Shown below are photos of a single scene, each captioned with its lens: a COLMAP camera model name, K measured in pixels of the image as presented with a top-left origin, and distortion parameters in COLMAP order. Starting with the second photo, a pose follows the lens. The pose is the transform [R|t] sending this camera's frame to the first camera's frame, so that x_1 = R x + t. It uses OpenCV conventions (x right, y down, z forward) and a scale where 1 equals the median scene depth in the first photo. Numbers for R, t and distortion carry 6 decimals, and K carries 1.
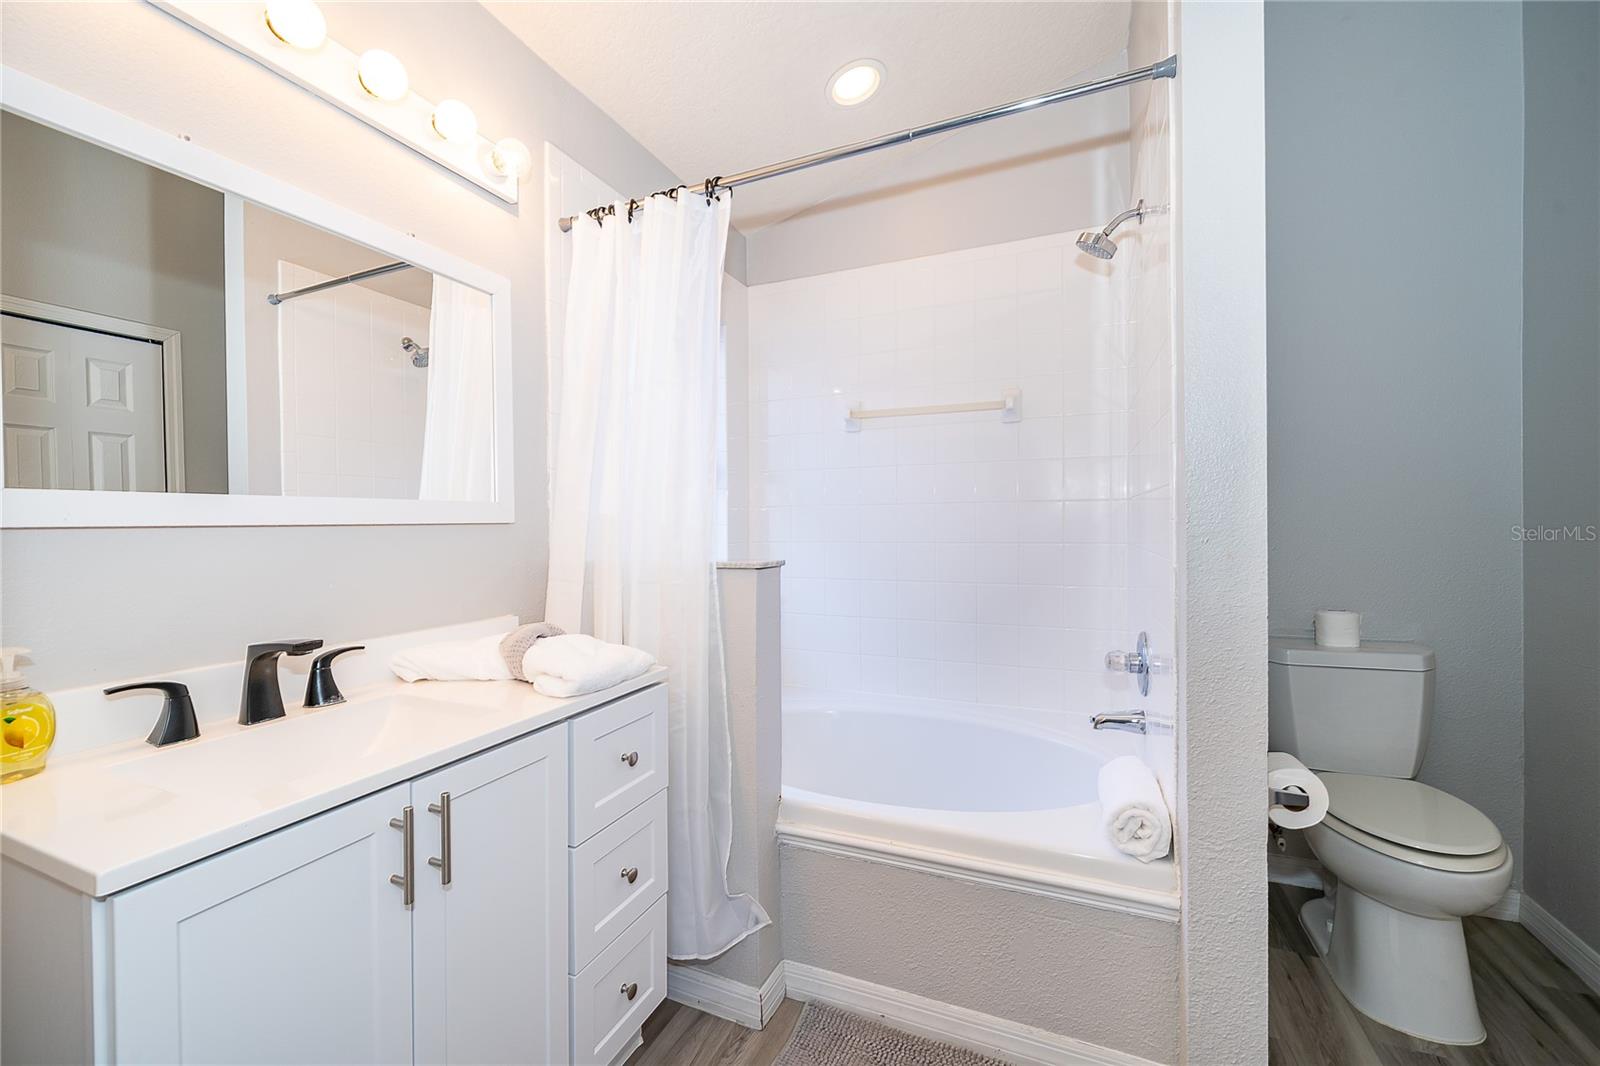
lens RADIAL K [[637.8, 0, 800.6], [0, 637.8, 523.1], [0, 0, 1]] dist [-0.002534, -0.000122]
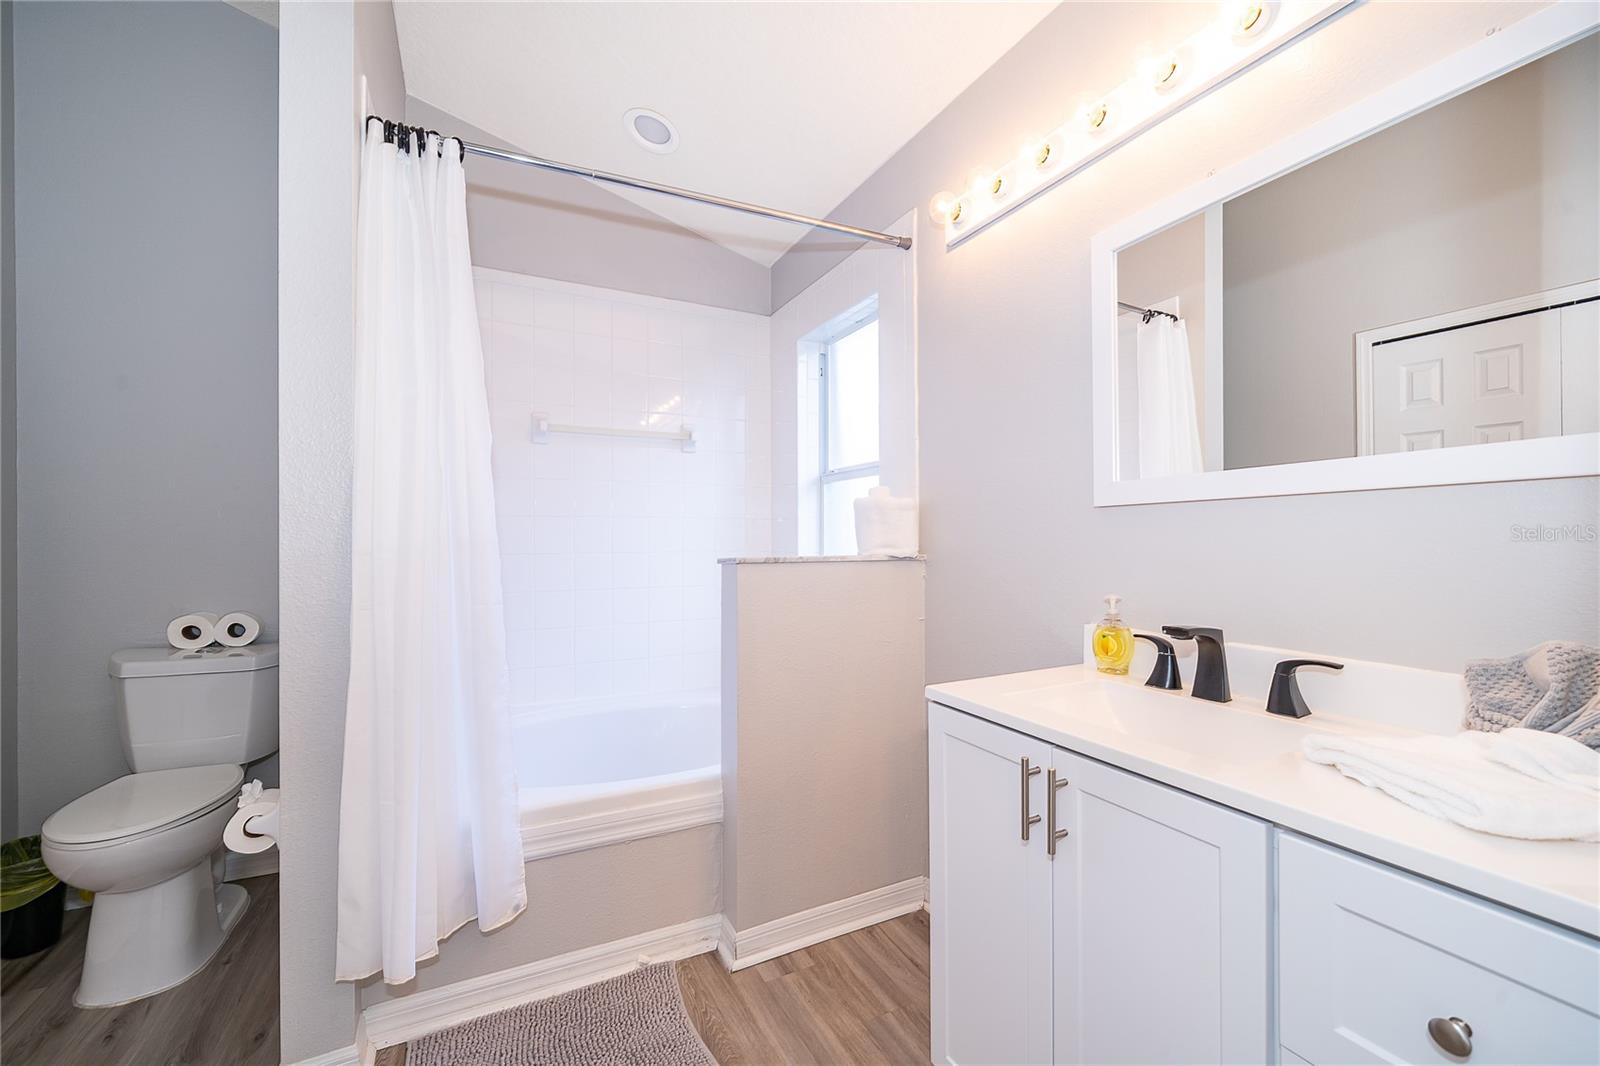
lens RADIAL K [[637.8, 0, 800.6], [0, 637.8, 523.1], [0, 0, 1]] dist [-0.002534, -0.000122]
pose [[-0.643957, 0.001037, -0.765061, 0.473720], [0.015130, 0.999821, -0.011379, 0.015002], [0.764912, -0.018903, -0.643857, 1.226777]]
